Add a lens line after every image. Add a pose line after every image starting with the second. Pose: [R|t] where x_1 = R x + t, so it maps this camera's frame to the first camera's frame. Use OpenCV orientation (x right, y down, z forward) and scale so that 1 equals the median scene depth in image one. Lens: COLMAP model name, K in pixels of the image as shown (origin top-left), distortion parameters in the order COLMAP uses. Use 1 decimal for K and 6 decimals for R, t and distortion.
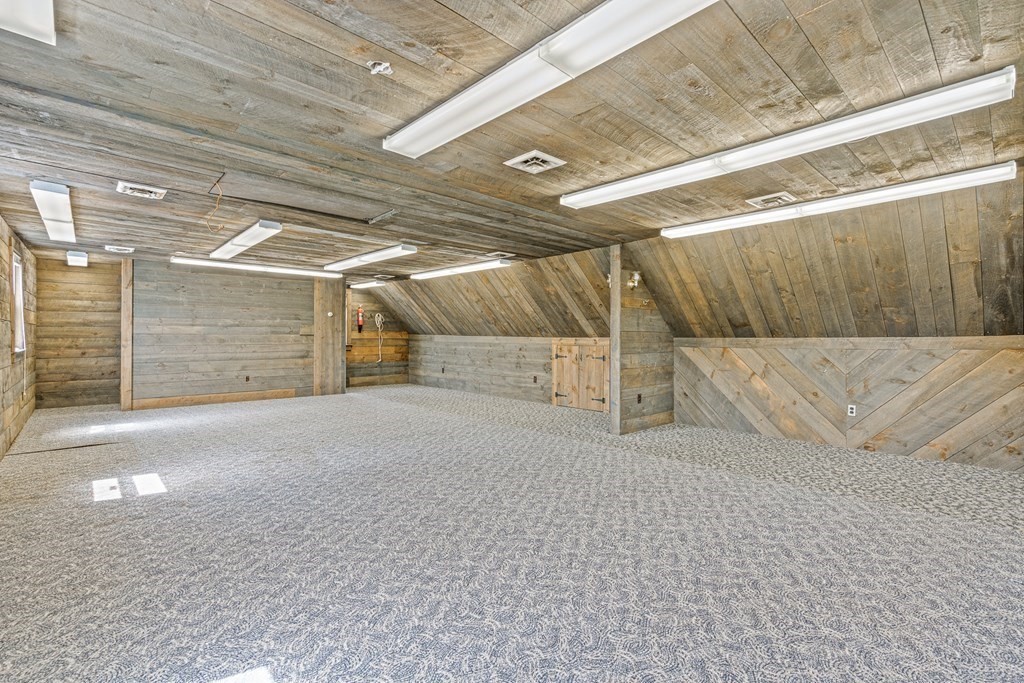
lens RADIAL K [[464.7, 0, 512.0], [0, 464.7, 341.5], [0, 0, 1]] dist [-0.017163, -0.000057]
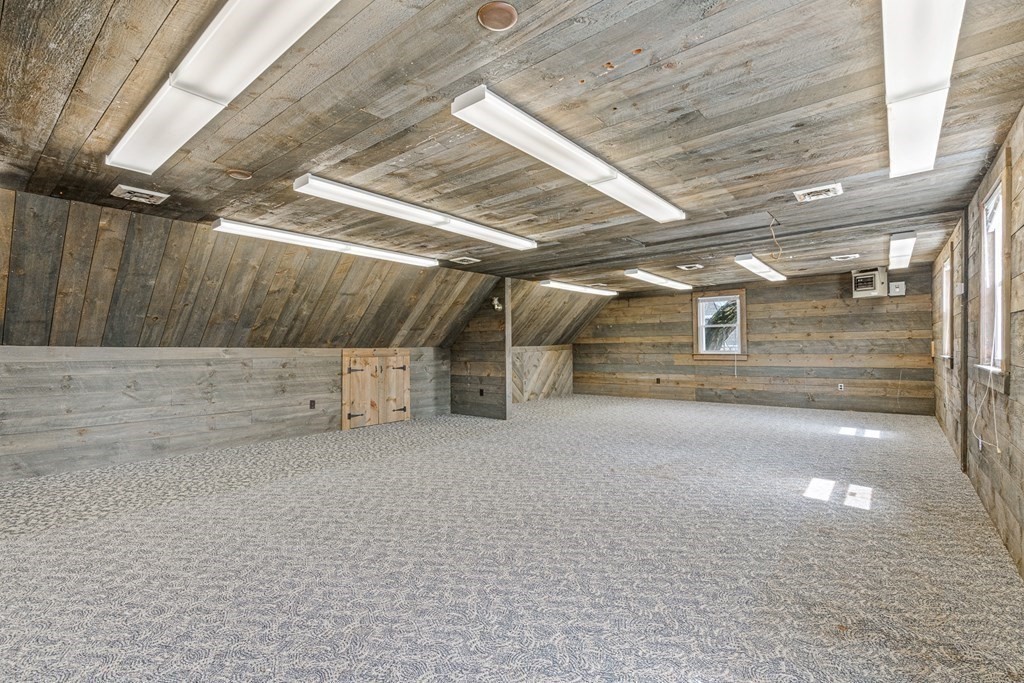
lens RADIAL K [[464.7, 0, 512.0], [0, 464.7, 341.5], [0, 0, 1]] dist [-0.017163, -0.000057]
pose [[-0.136604, 0.005158, 0.990612, -0.771045], [0.010525, 0.999938, -0.003755, -0.014648], [-0.990570, 0.009913, -0.136650, 0.815468]]
